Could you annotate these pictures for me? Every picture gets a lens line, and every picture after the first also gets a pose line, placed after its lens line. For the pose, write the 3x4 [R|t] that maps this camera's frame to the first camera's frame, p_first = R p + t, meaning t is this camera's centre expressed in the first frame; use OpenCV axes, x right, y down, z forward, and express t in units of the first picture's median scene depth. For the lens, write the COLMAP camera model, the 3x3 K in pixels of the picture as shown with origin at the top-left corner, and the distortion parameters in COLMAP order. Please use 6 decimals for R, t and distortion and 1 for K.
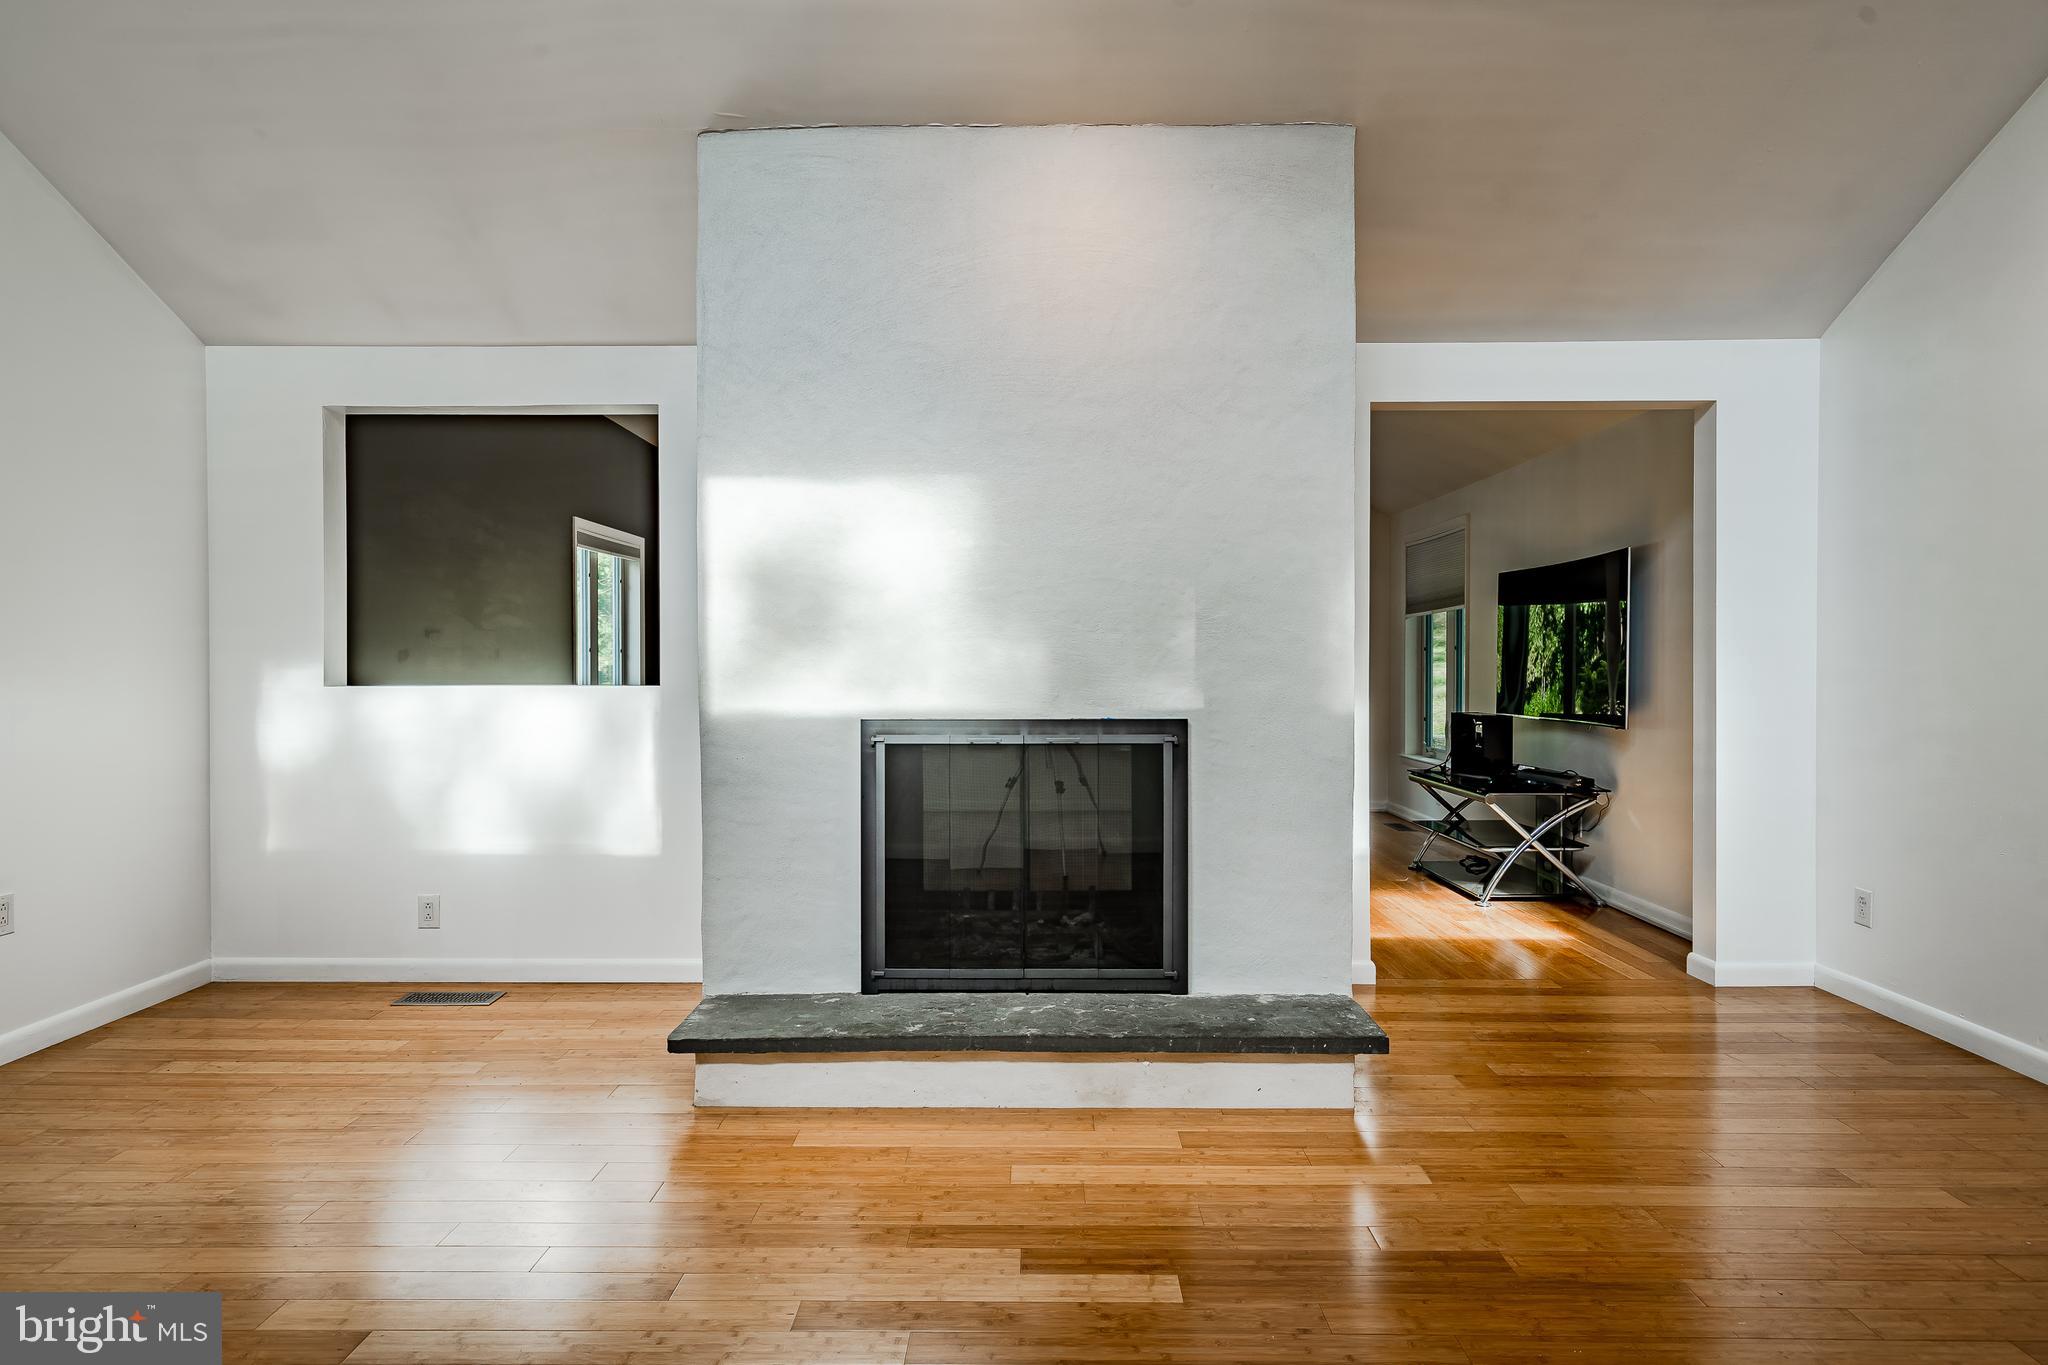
lens RADIAL K [[1130.0, 0, 1022.1], [0, 1130.0, 680.5], [0, 0, 1]] dist [0.003239, 0.000798]
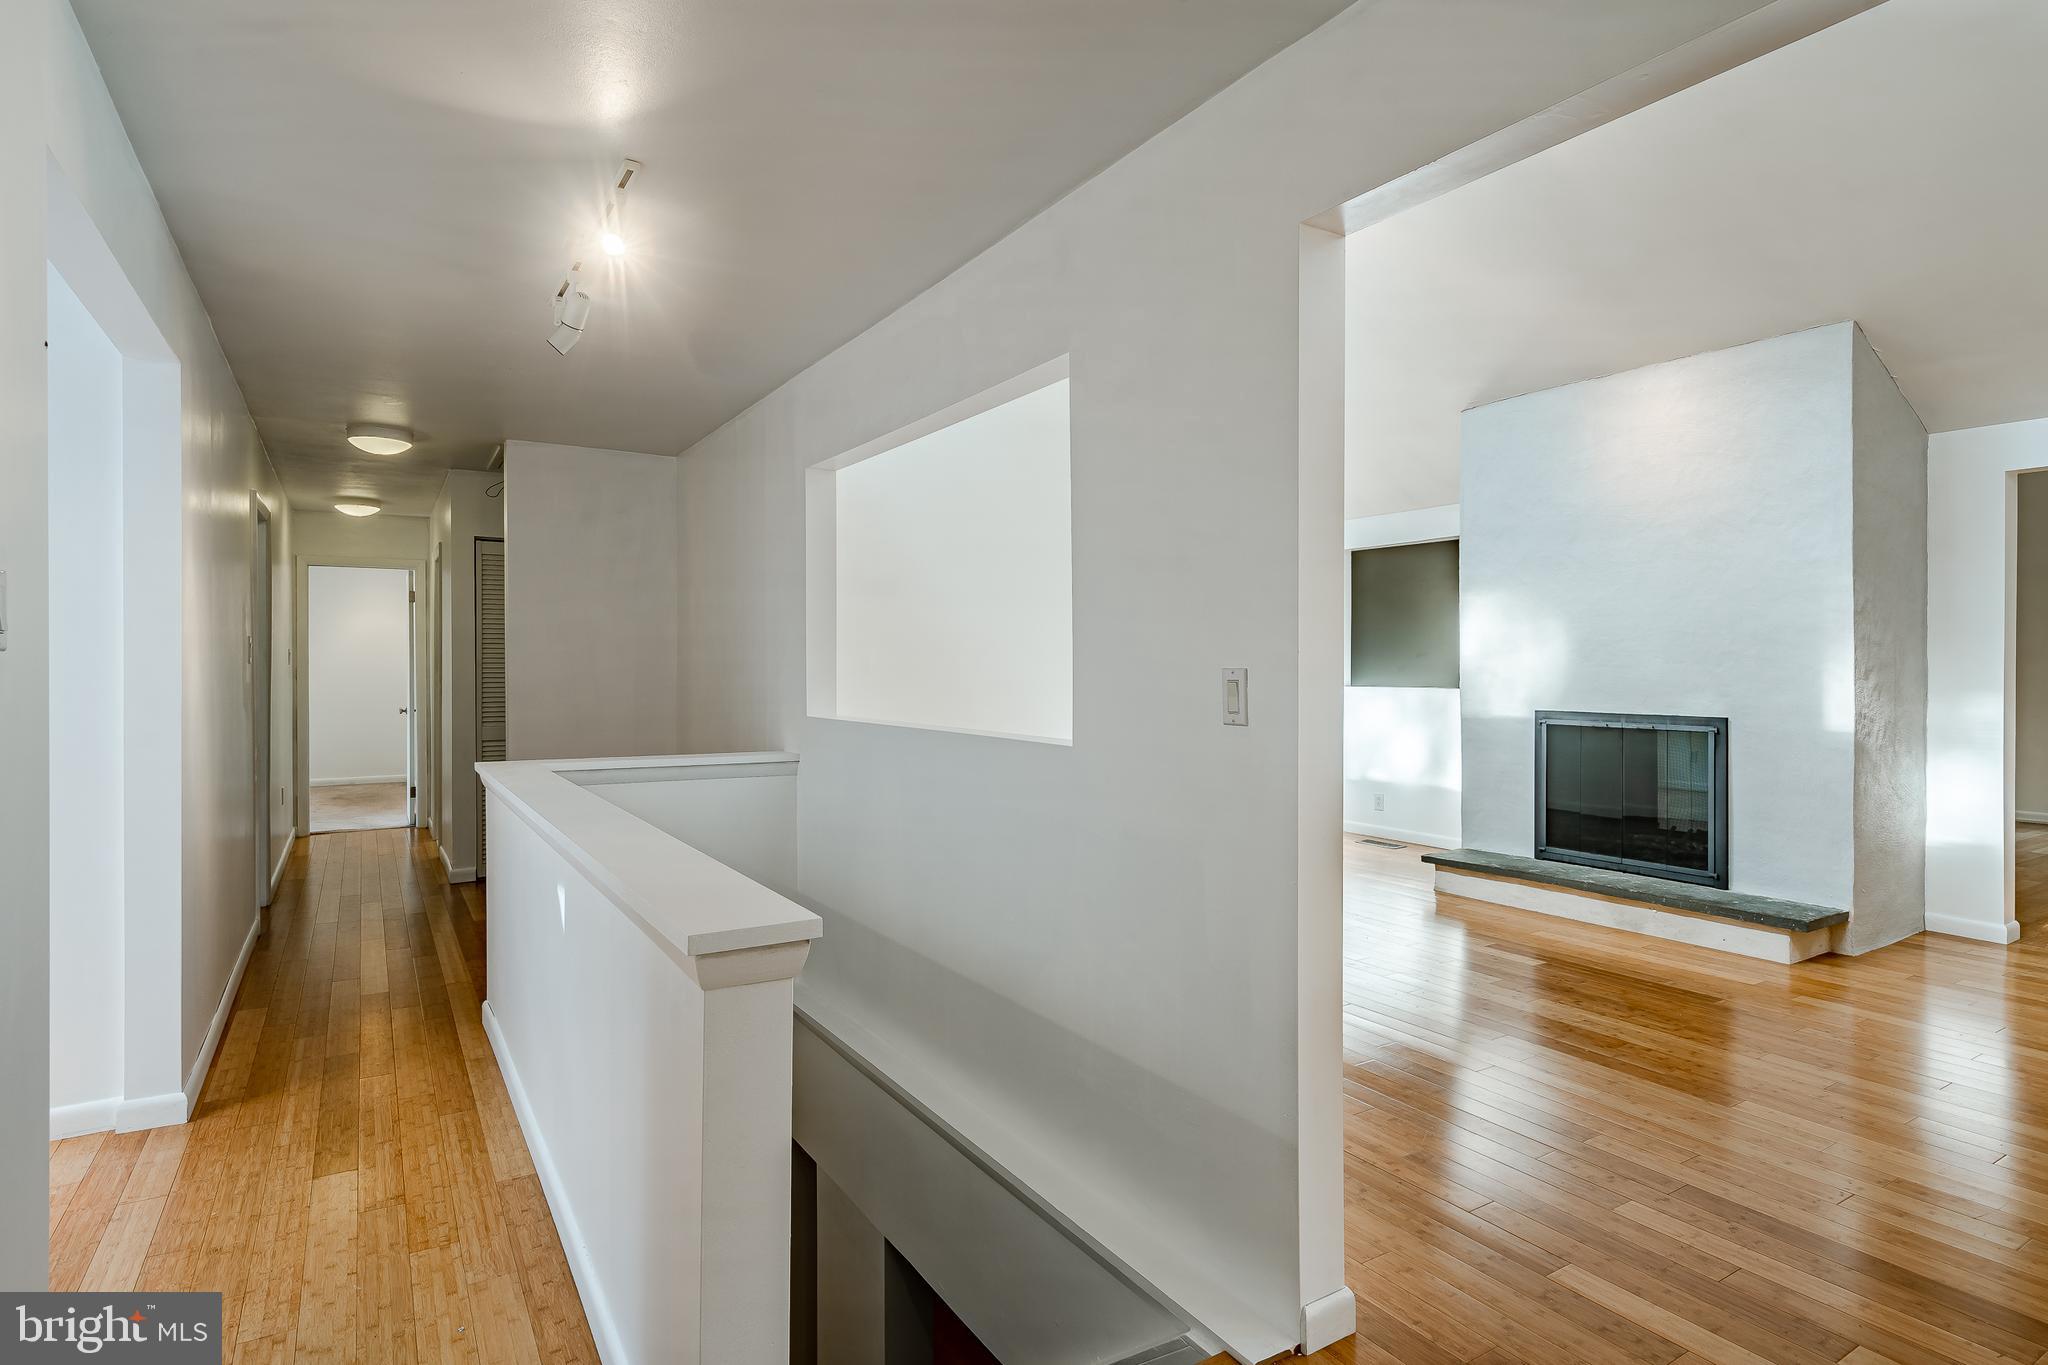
lens RADIAL K [[1077.4, 0, 1027.5], [0, 1077.4, 673.2], [0, 0, 1]] dist [0.005499, -0.001683]
pose [[0.548358, 0.007686, -0.836208, 0.880635], [-0.002326, 0.999968, 0.007666, -0.038241], [0.836240, -0.002259, 0.548358, -0.664740]]
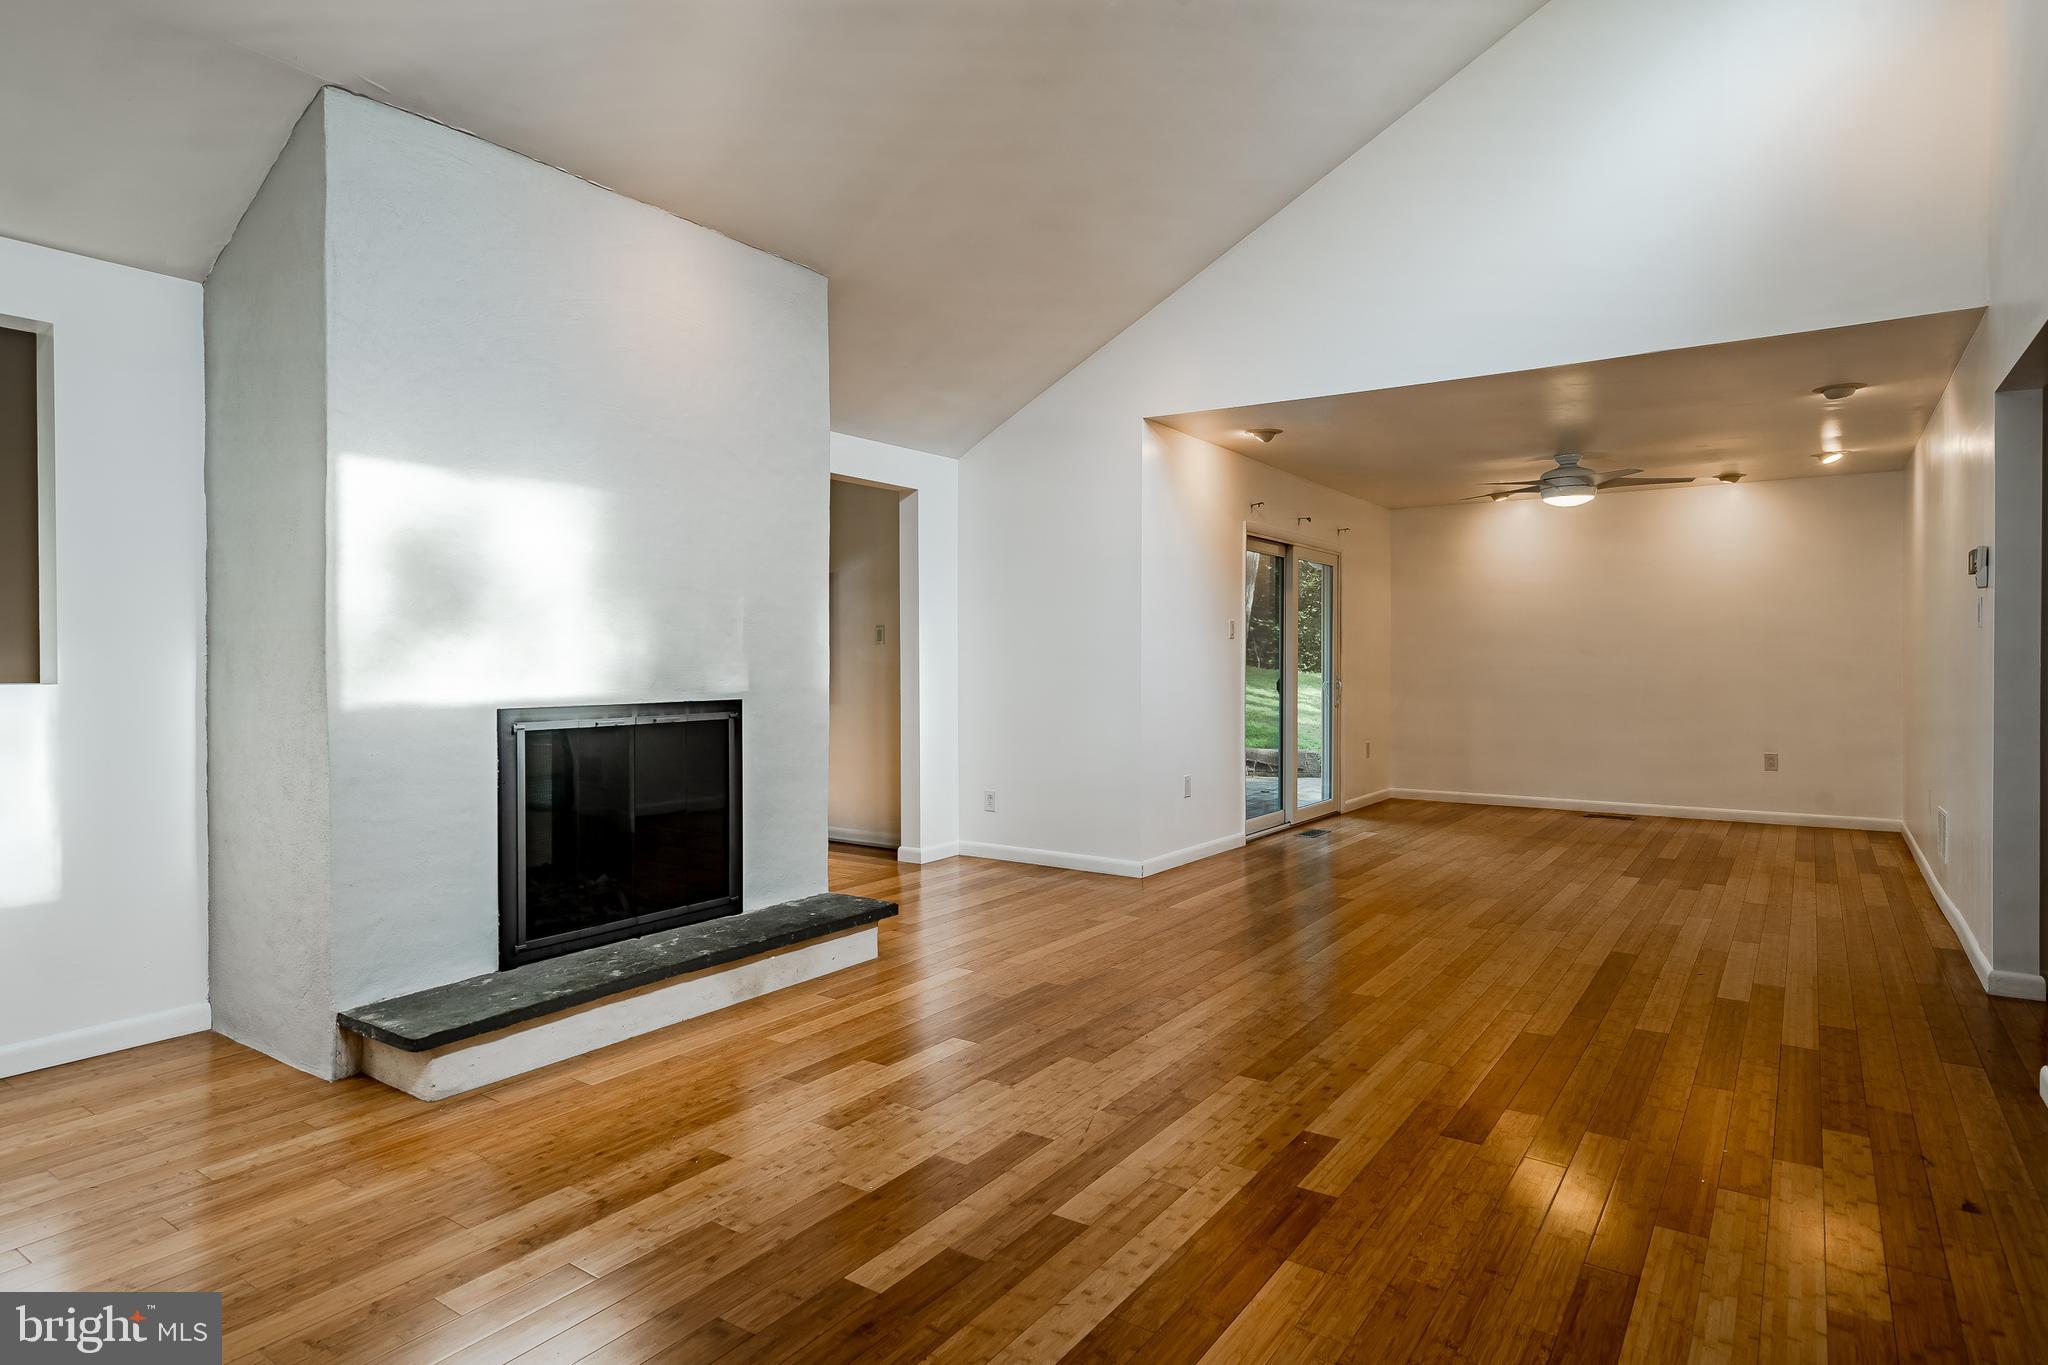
lens RADIAL K [[1130.0, 0, 1026.5], [0, 1130.0, 664.9], [0, 0, 1]] dist [0.003239, 0.000798]
pose [[0.555703, -0.003520, 0.831374, -0.745402], [0.010718, 0.999938, -0.002930, 0.001906], [-0.831312, 0.010539, 0.555706, 0.010865]]
